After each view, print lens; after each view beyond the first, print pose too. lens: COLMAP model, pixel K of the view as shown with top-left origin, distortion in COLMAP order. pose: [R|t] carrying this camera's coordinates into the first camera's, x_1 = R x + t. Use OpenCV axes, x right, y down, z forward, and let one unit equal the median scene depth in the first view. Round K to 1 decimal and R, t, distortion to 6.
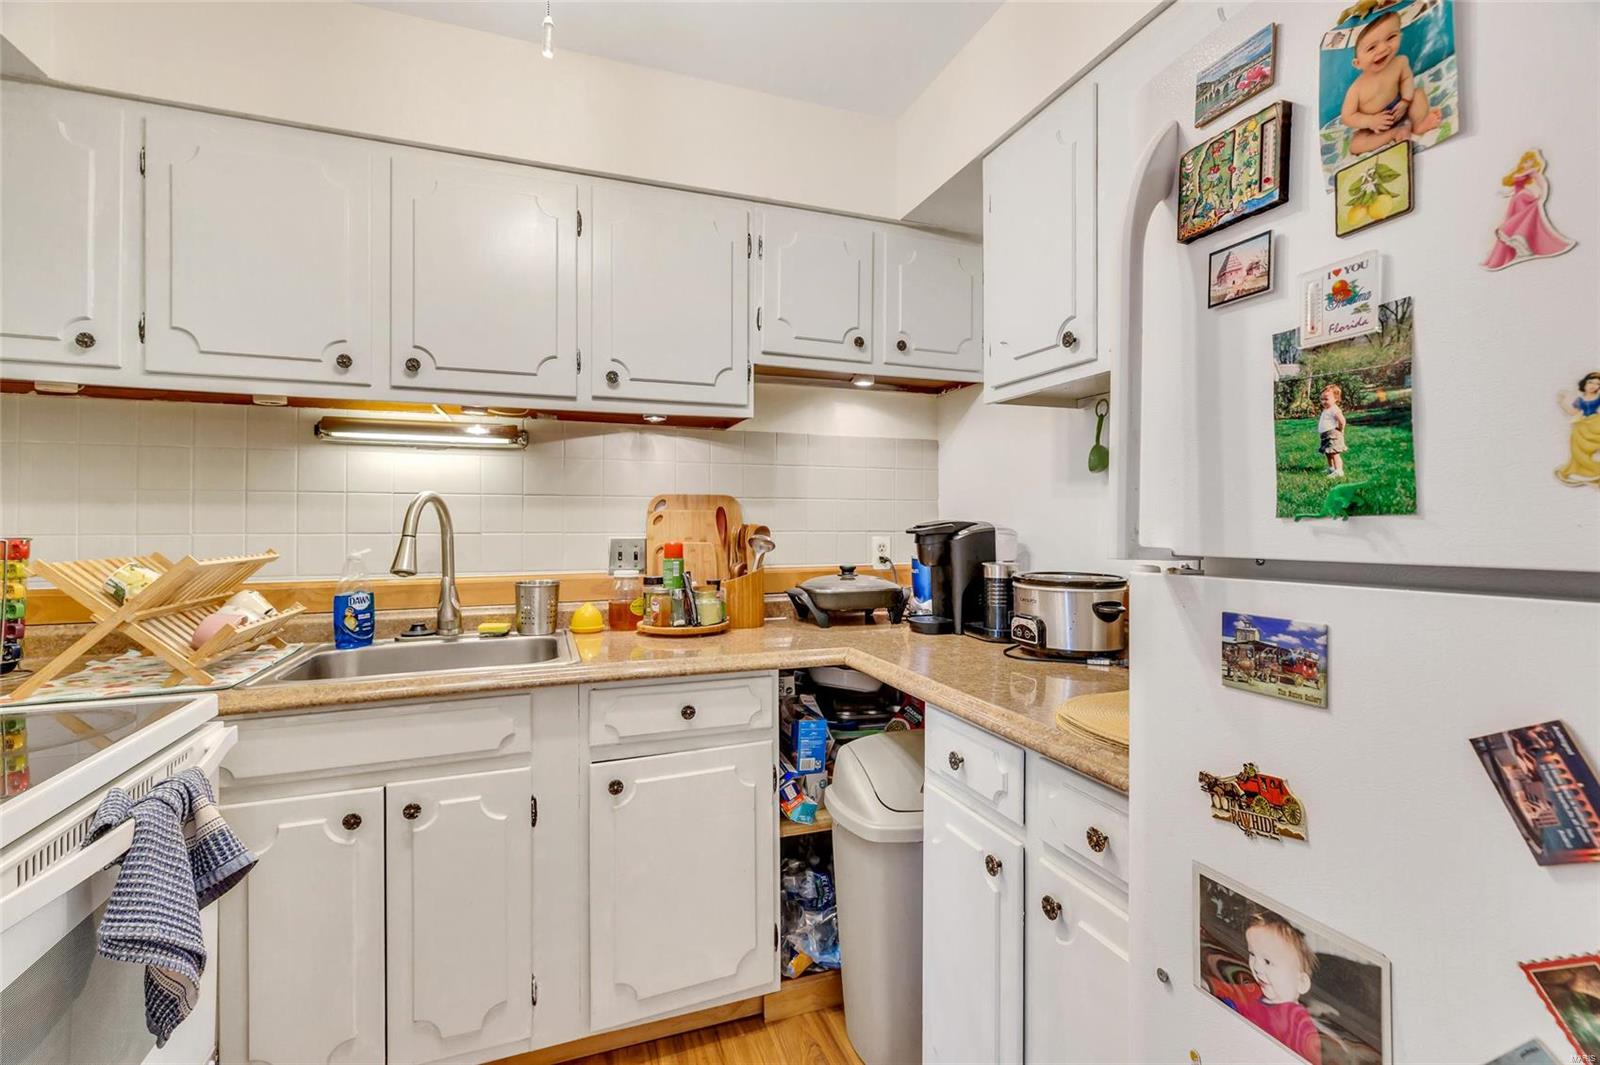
lens RADIAL K [[719.8, 0, 804.0], [0, 719.8, 523.9], [0, 0, 1]] dist [-0.000585, 0.000451]
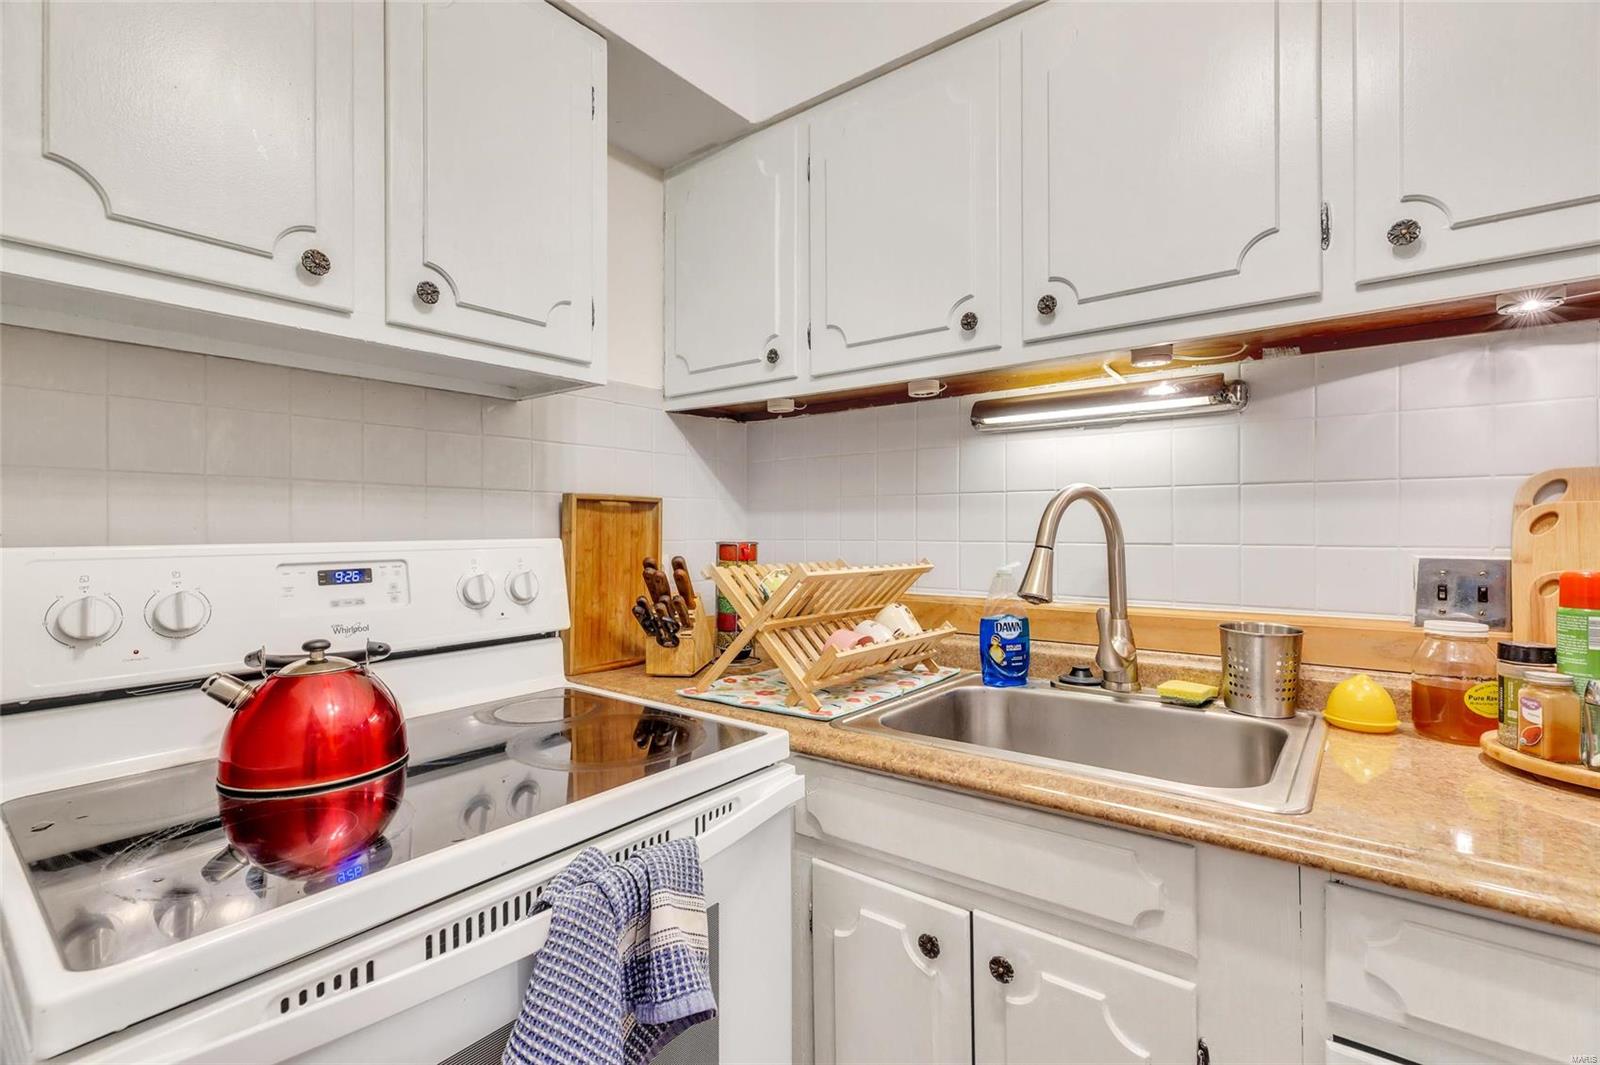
lens RADIAL K [[719.8, 0, 801.9], [0, 719.8, 522.9], [0, 0, 1]] dist [-0.000585, 0.000451]
pose [[0.521192, -0.007634, -0.853405, -0.061189], [-0.001181, 0.999953, -0.009666, 0.000342], [0.853439, 0.006046, 0.521158, 0.390966]]
